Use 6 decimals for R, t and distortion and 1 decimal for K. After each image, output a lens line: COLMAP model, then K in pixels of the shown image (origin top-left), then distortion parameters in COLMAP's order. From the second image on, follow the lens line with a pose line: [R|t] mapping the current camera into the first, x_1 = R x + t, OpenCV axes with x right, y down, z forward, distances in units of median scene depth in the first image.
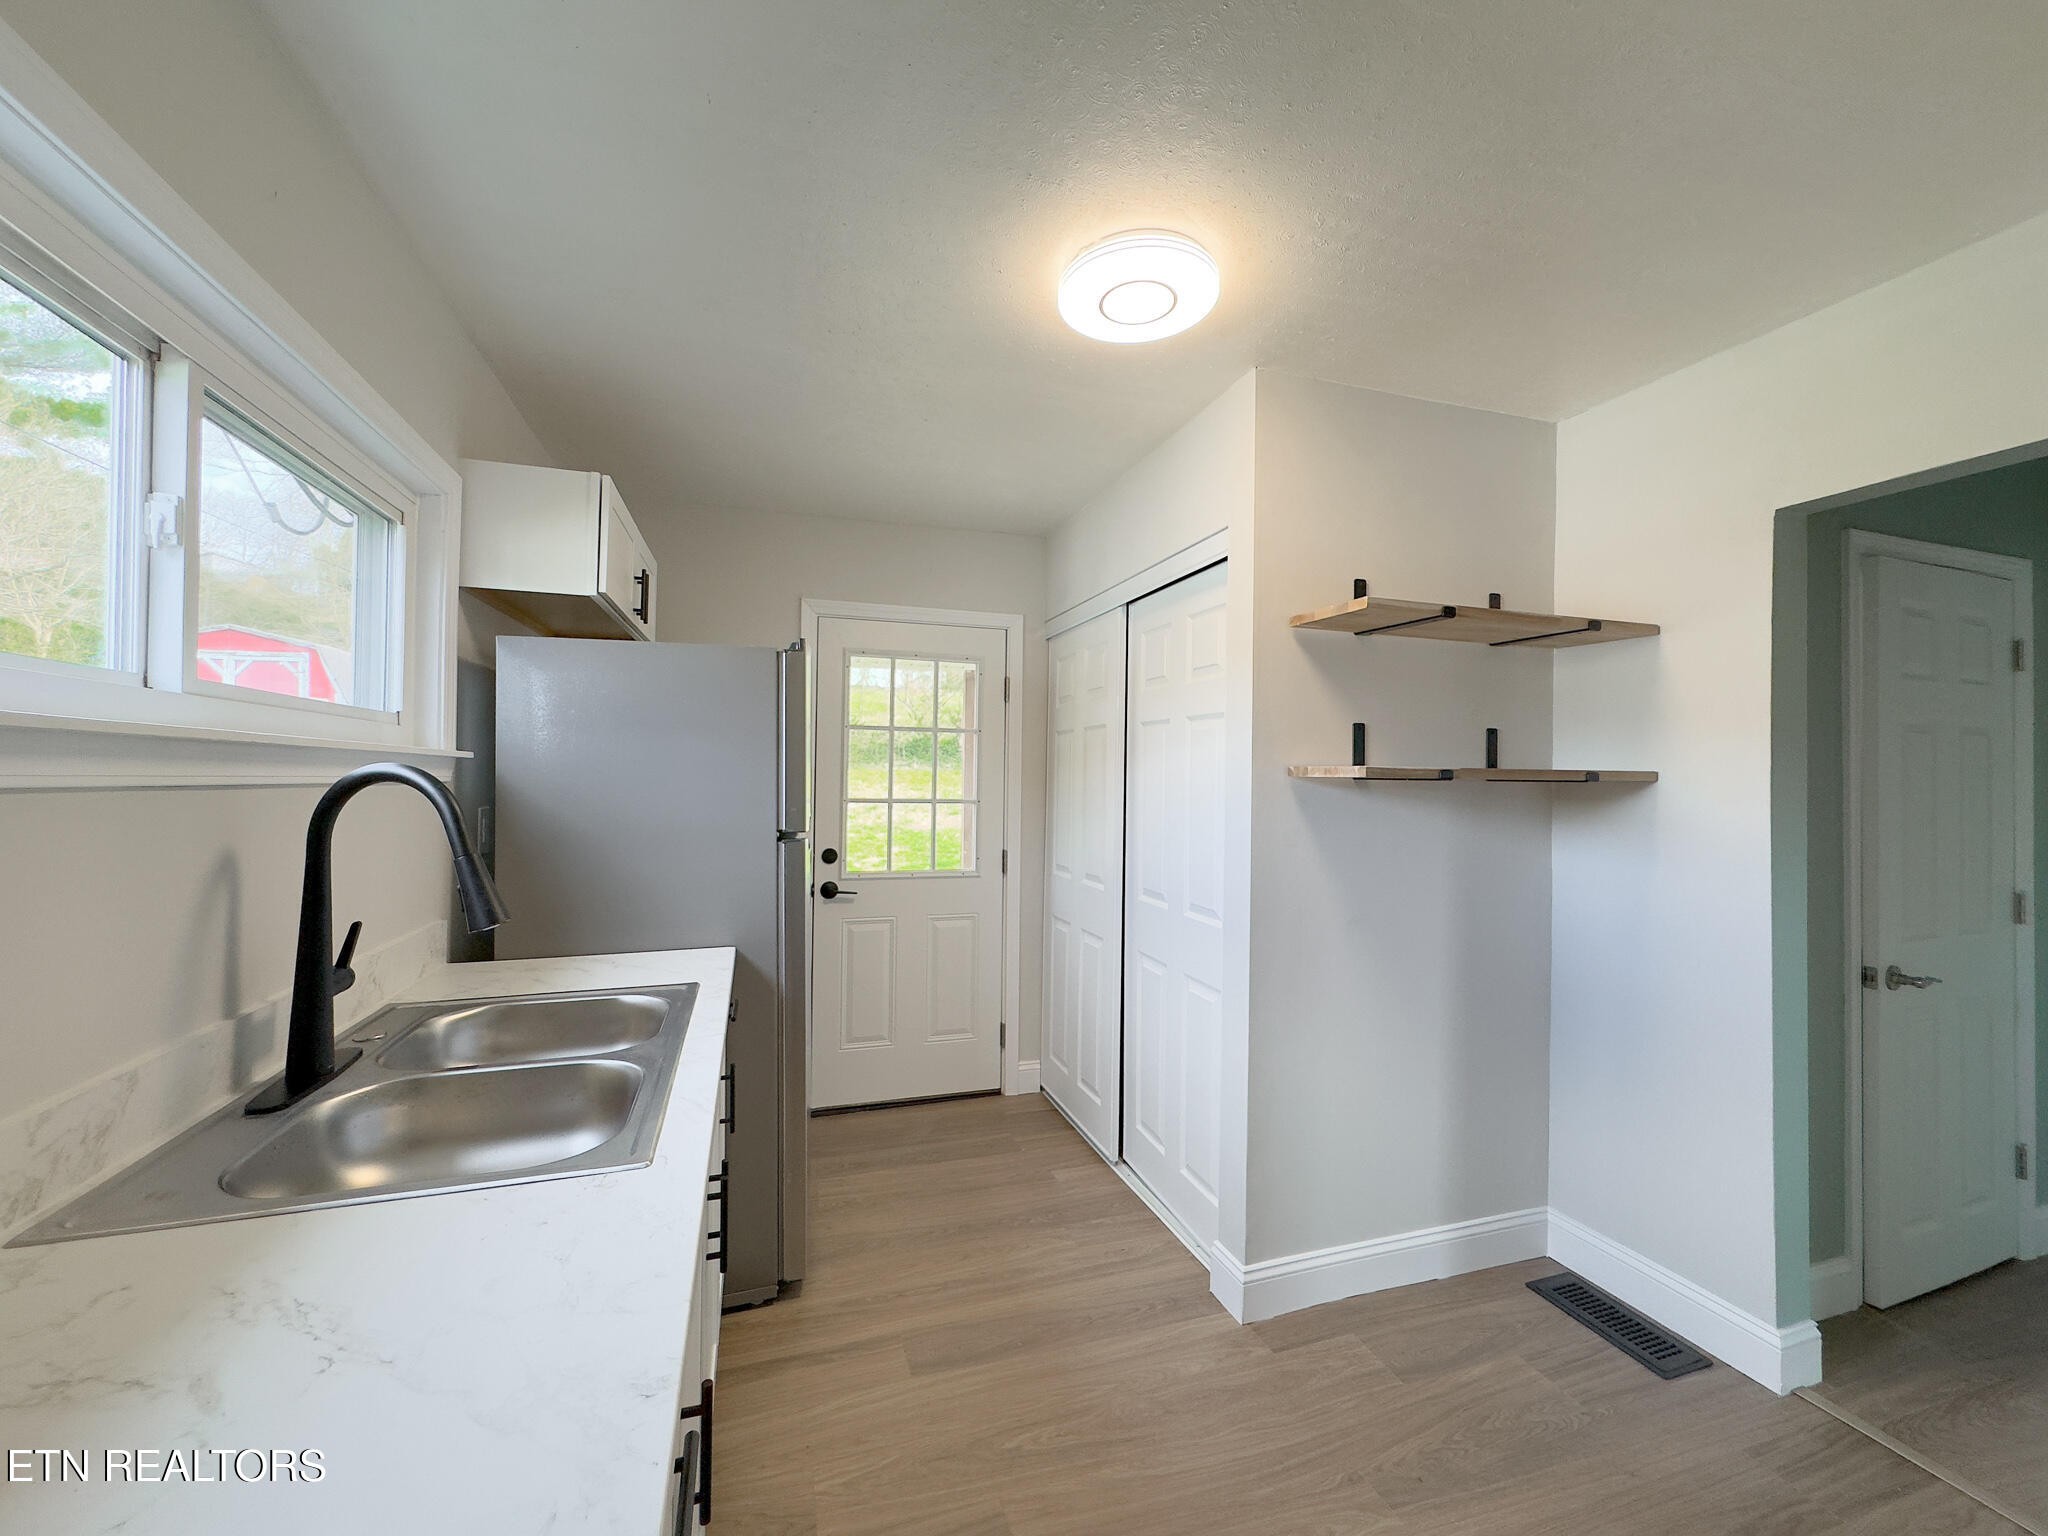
lens RADIAL K [[822.1, 0, 1022.3], [0, 822.1, 766.2], [0, 0, 1]] dist [-0.001469, -0.000062]
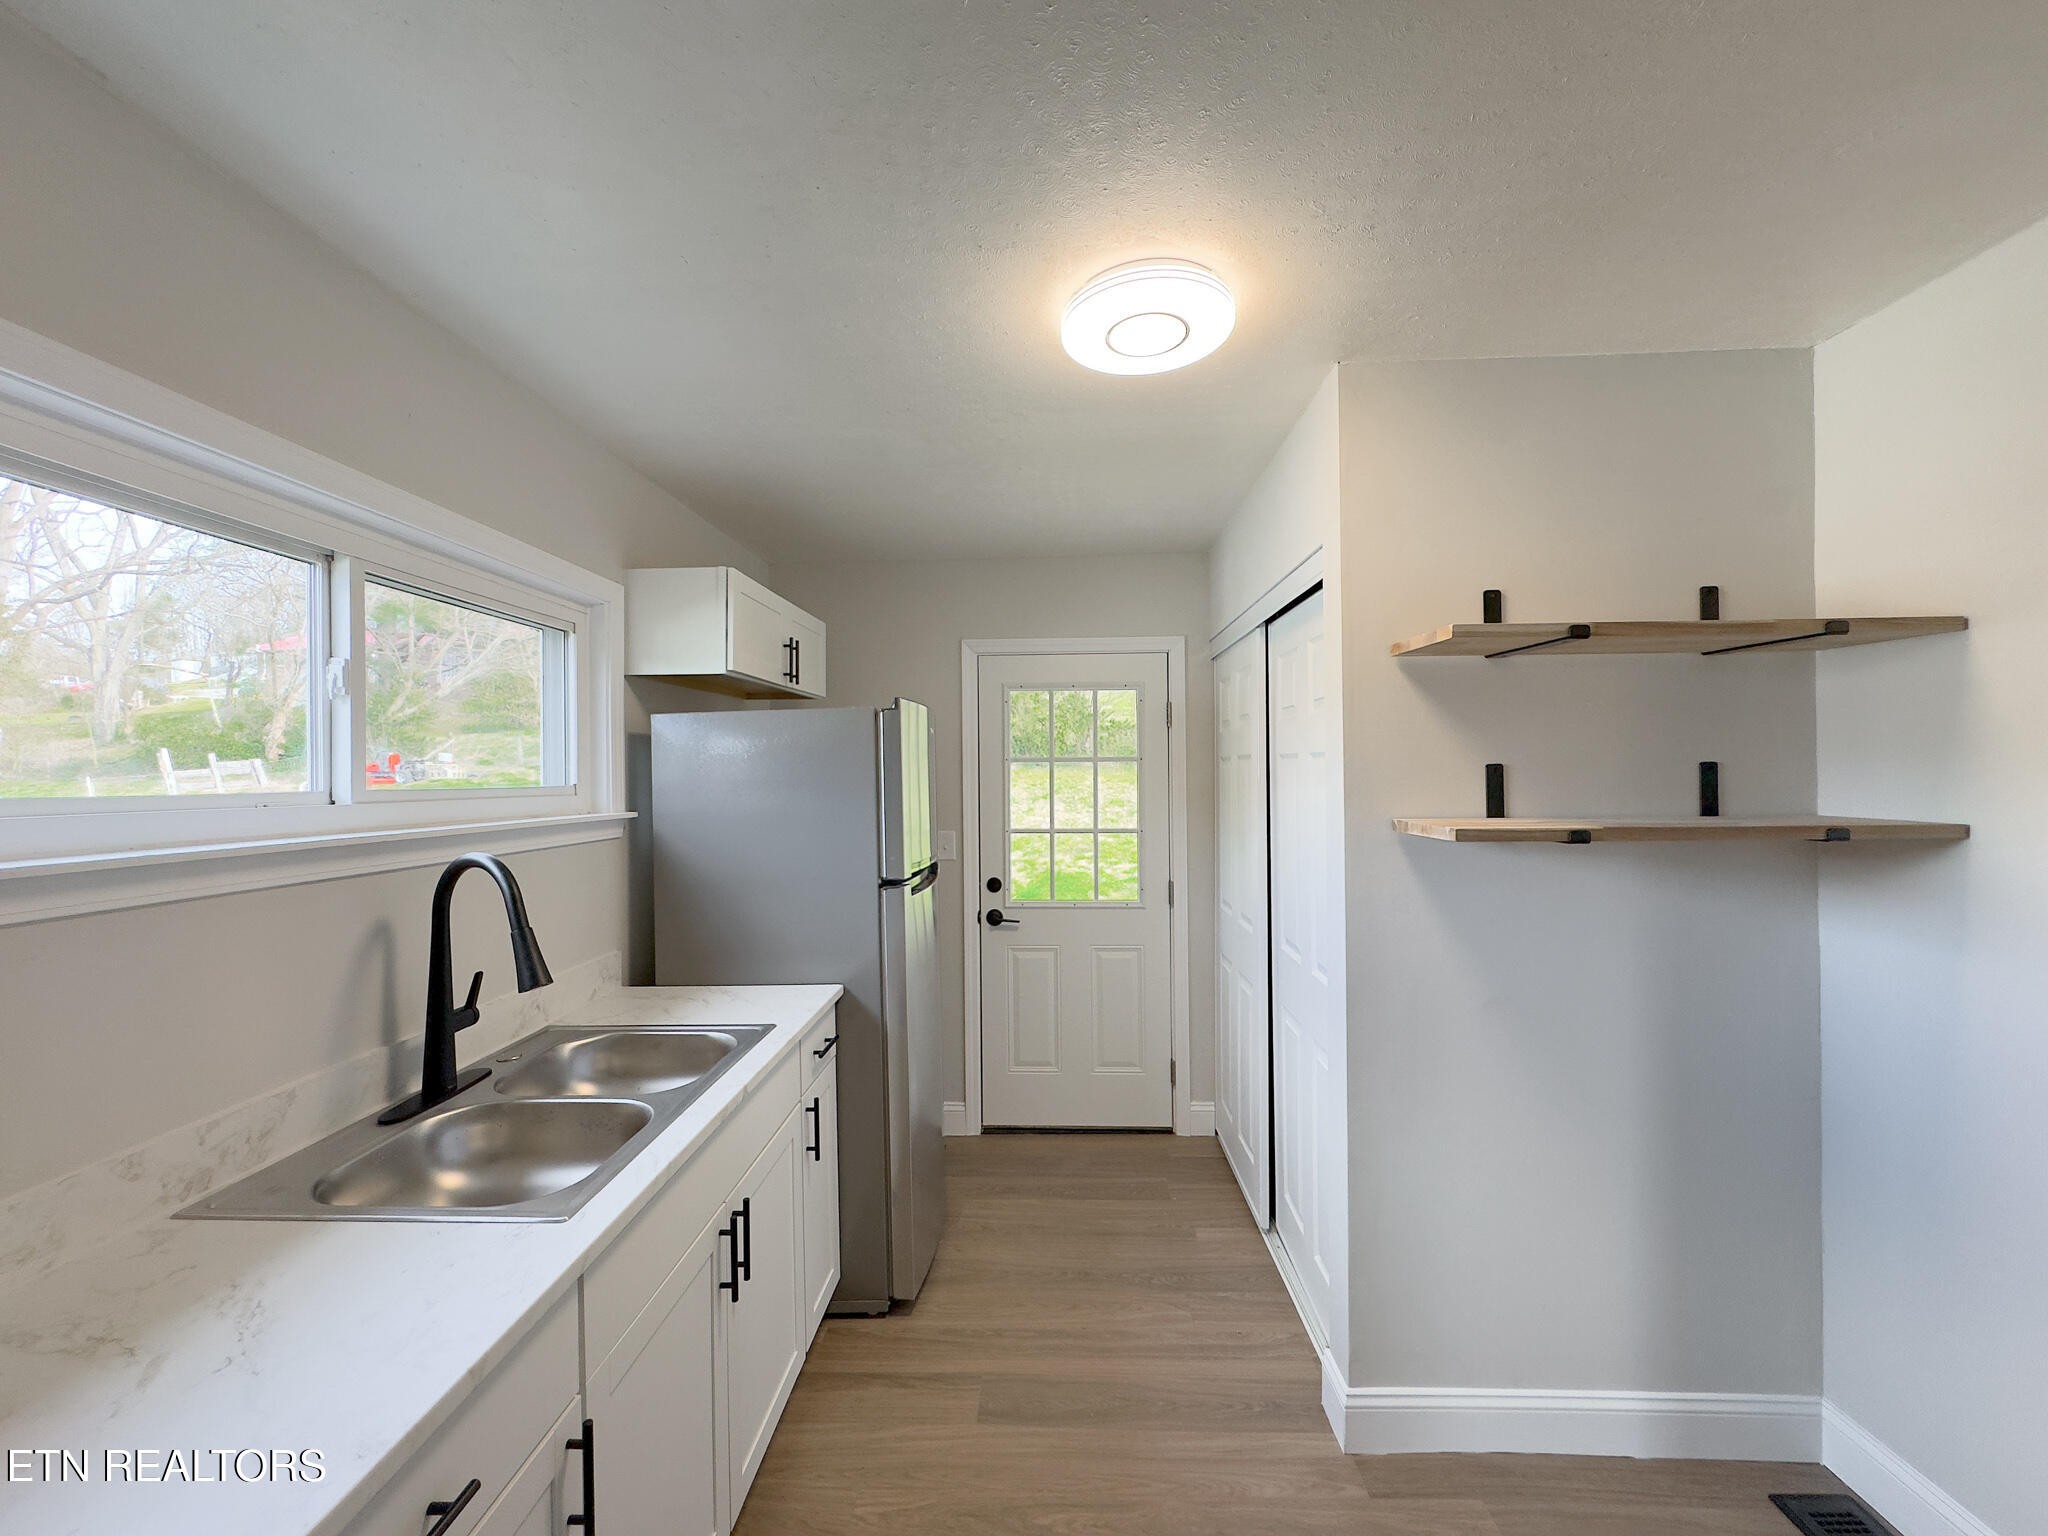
lens RADIAL K [[822.1, 0, 1022.3], [0, 822.1, 766.2], [0, 0, 1]] dist [-0.001469, -0.000062]
pose [[0.937581, -0.023947, -0.346942, 0.244875], [0.026123, 0.999657, 0.001597, -0.062419], [0.346785, -0.010560, 0.937885, 0.056475]]
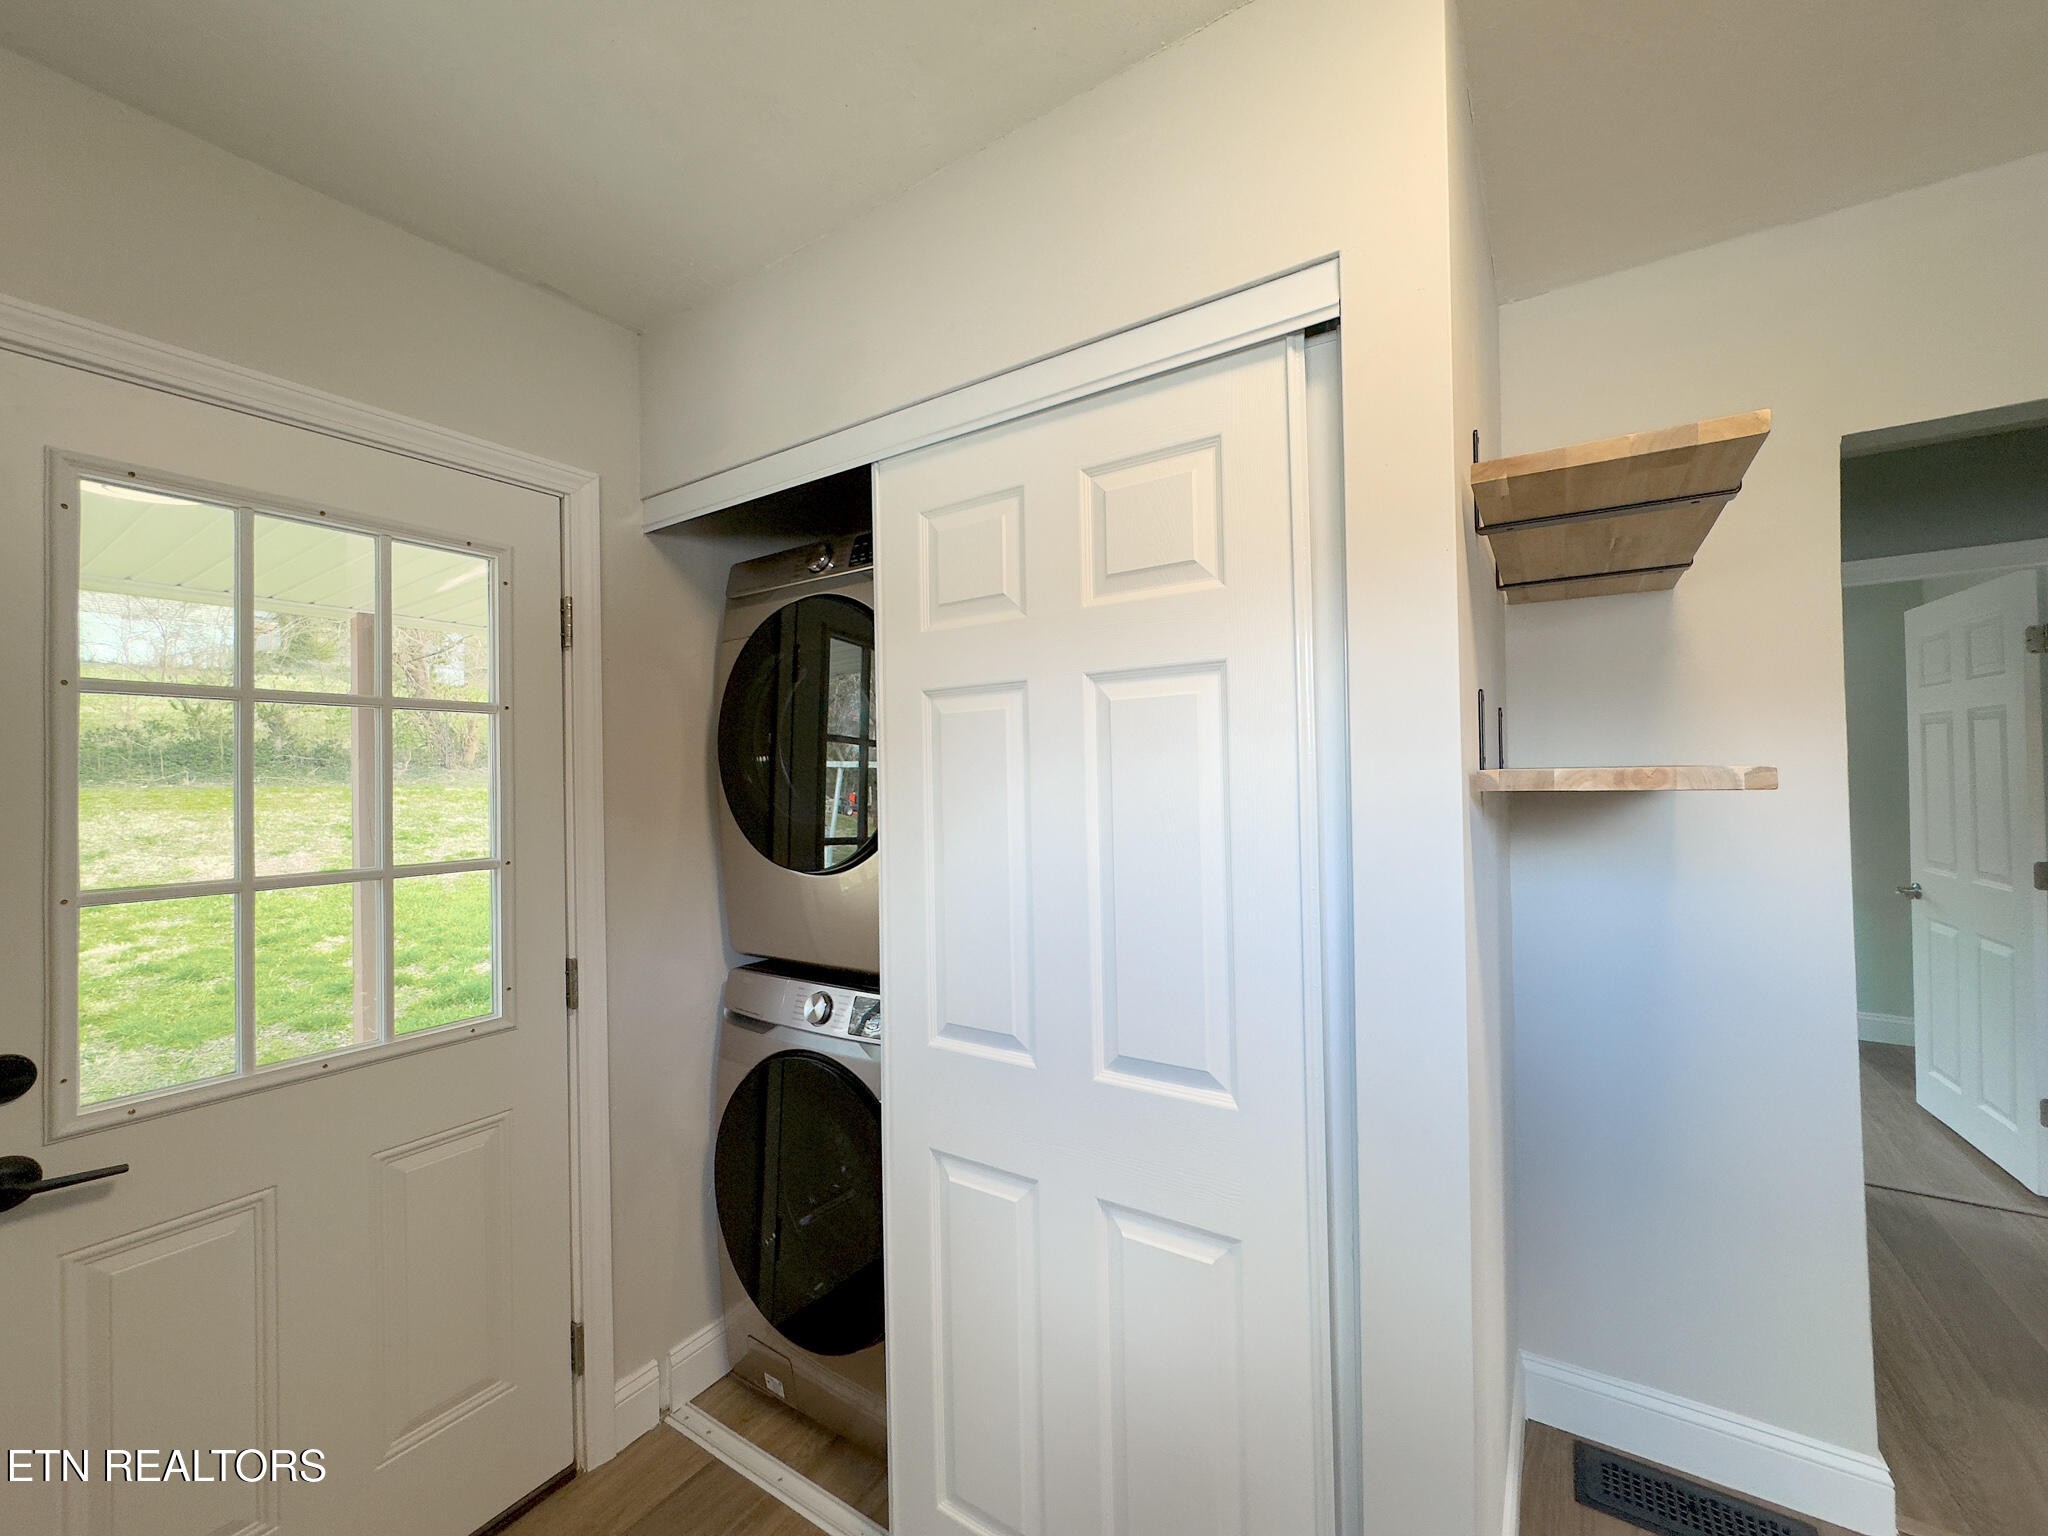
lens RADIAL K [[822.1, 0, 1022.3], [0, 822.1, 766.2], [0, 0, 1]] dist [-0.001469, -0.000062]
pose [[0.779885, -0.019883, 0.625607, -0.180013], [0.022281, 0.999744, 0.003999, -0.009972], [-0.625526, 0.010820, 0.780128, 0.741859]]
